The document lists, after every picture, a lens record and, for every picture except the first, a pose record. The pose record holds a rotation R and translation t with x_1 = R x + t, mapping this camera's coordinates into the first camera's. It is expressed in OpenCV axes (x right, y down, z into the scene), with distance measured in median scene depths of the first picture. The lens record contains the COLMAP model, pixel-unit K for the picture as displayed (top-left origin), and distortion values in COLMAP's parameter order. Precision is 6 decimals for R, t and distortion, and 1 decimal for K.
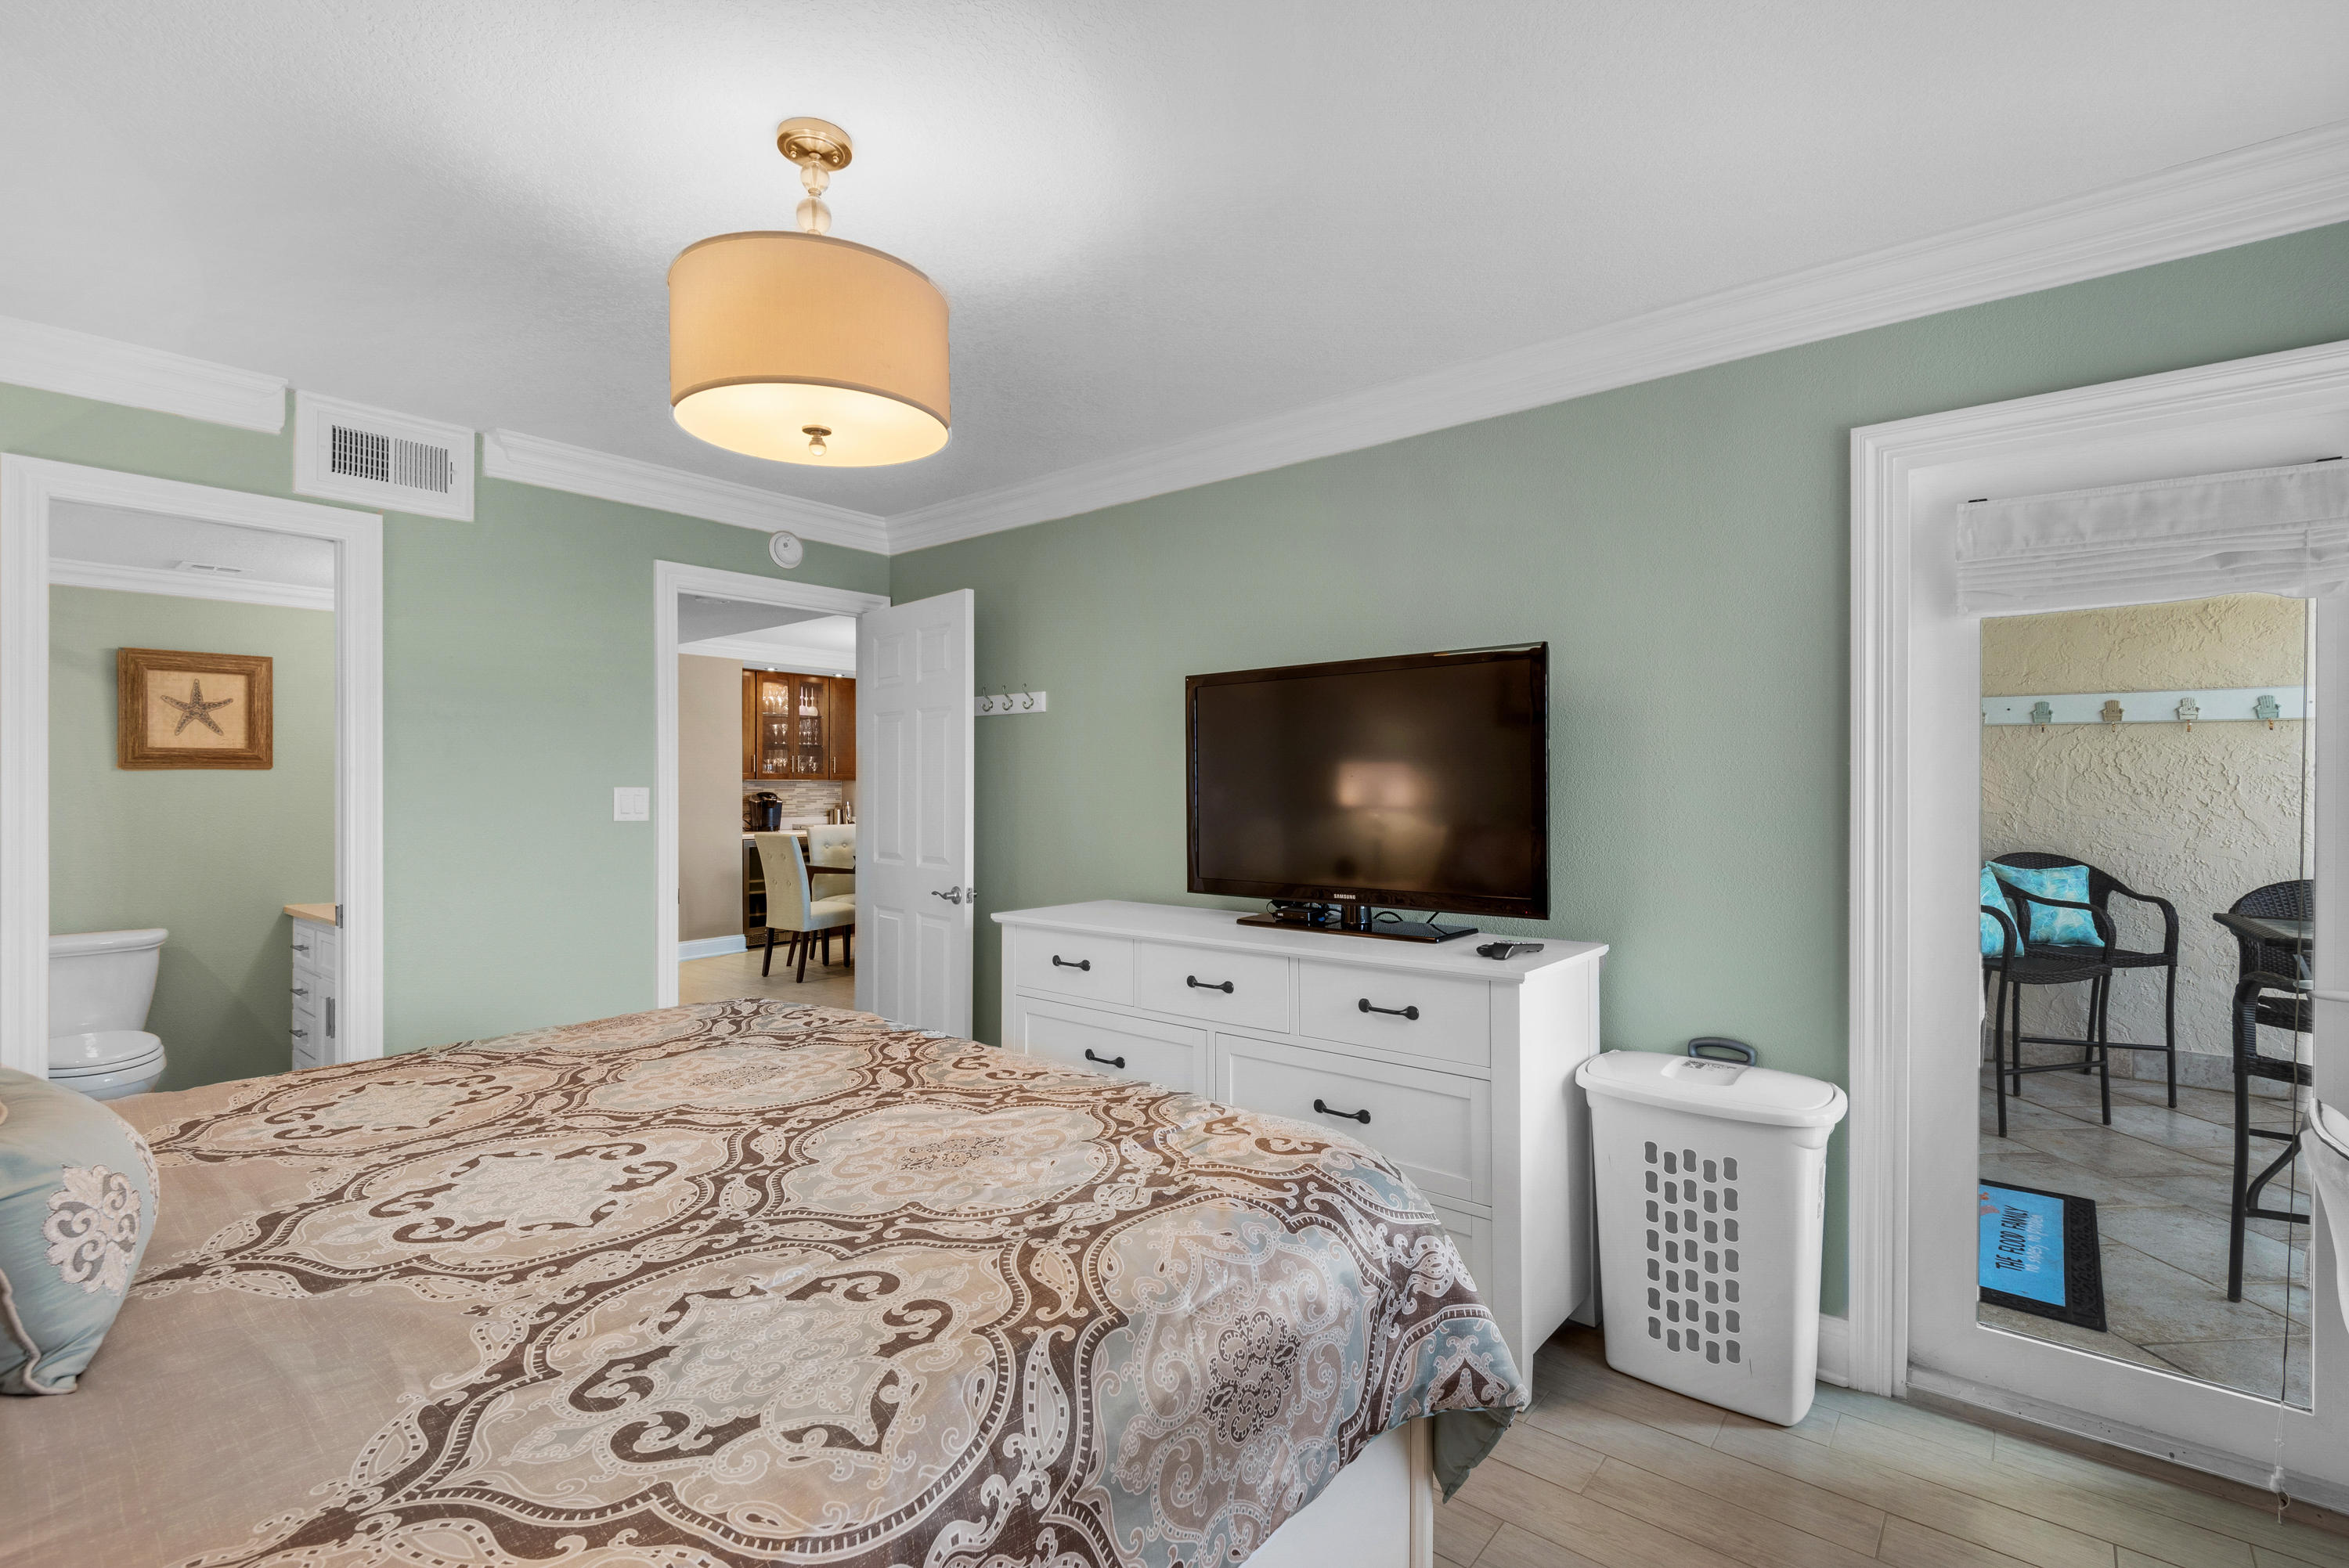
lens RADIAL K [[1056.9, 0, 1174.5], [0, 1056.9, 784.0], [0, 0, 1]] dist [0.031547, -0.017594]
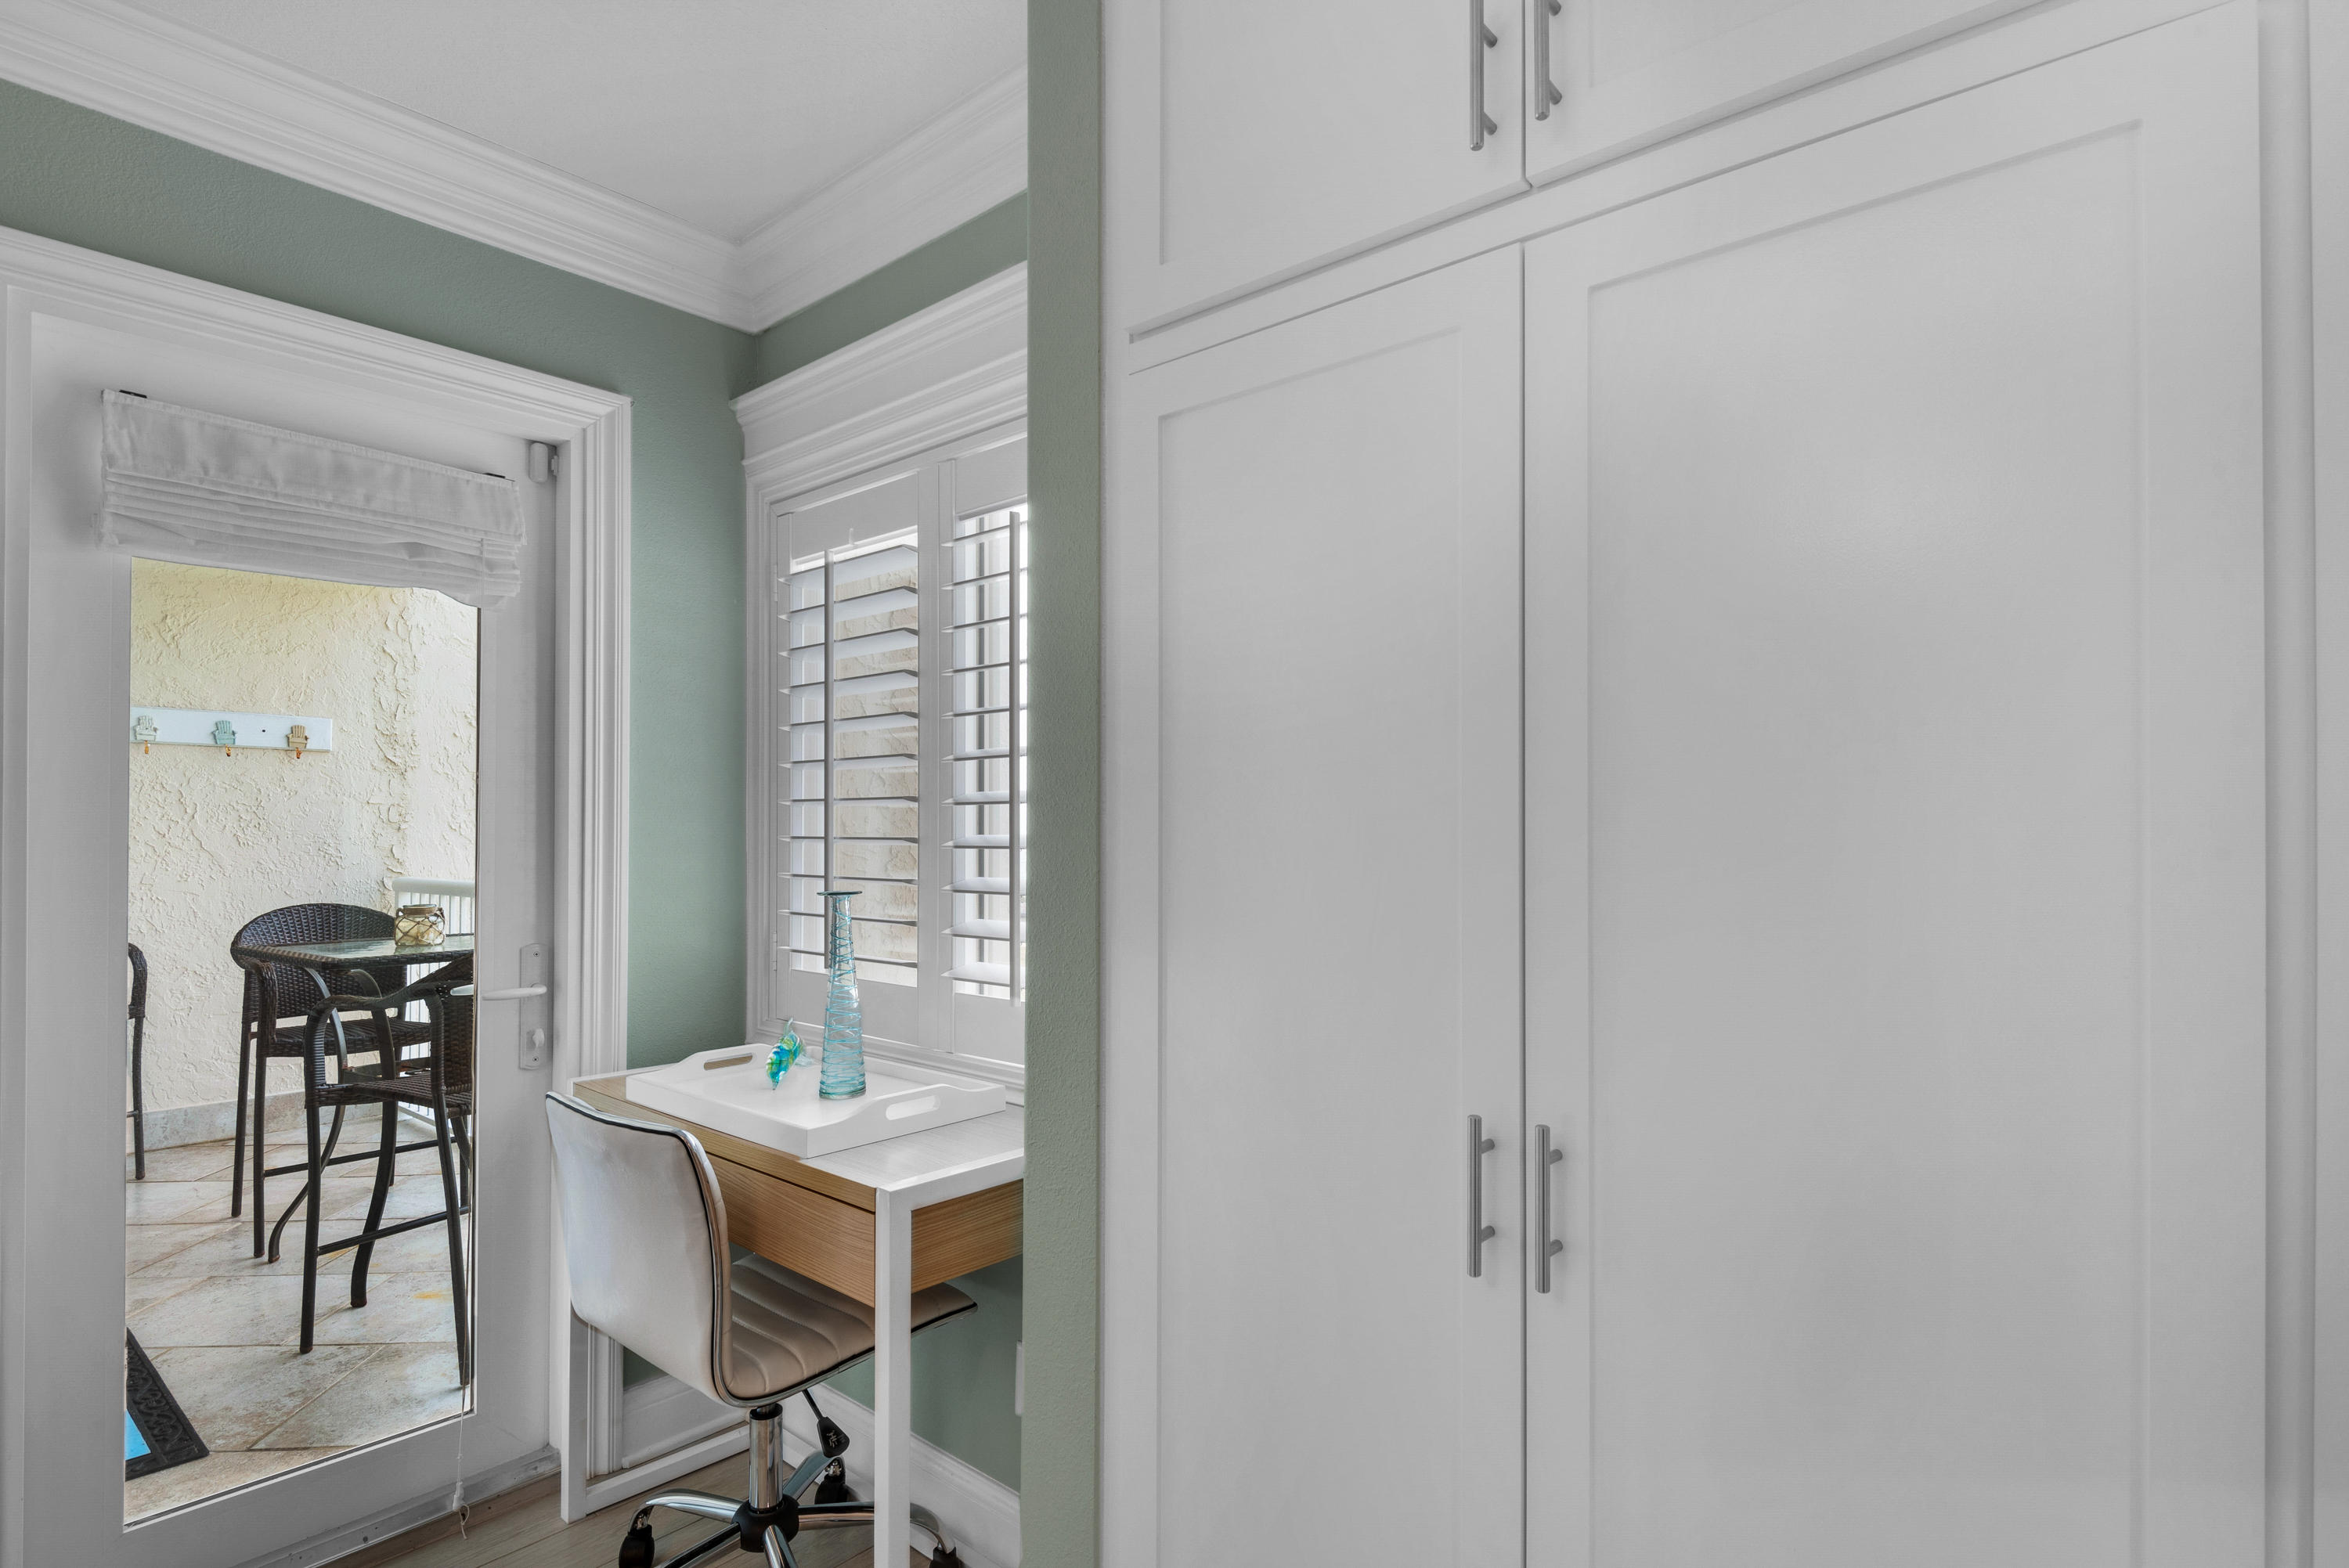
lens RADIAL K [[1180.7, 0, 1177.1], [0, 1180.7, 823.4], [0, 0, 1]] dist [0.001130, 0.000001]
pose [[0.024612, 0.004389, 0.999687, -0.041099], [0.000456, 0.999990, -0.004401, 0.036345], [-0.999697, 0.000564, 0.024610, 0.309688]]
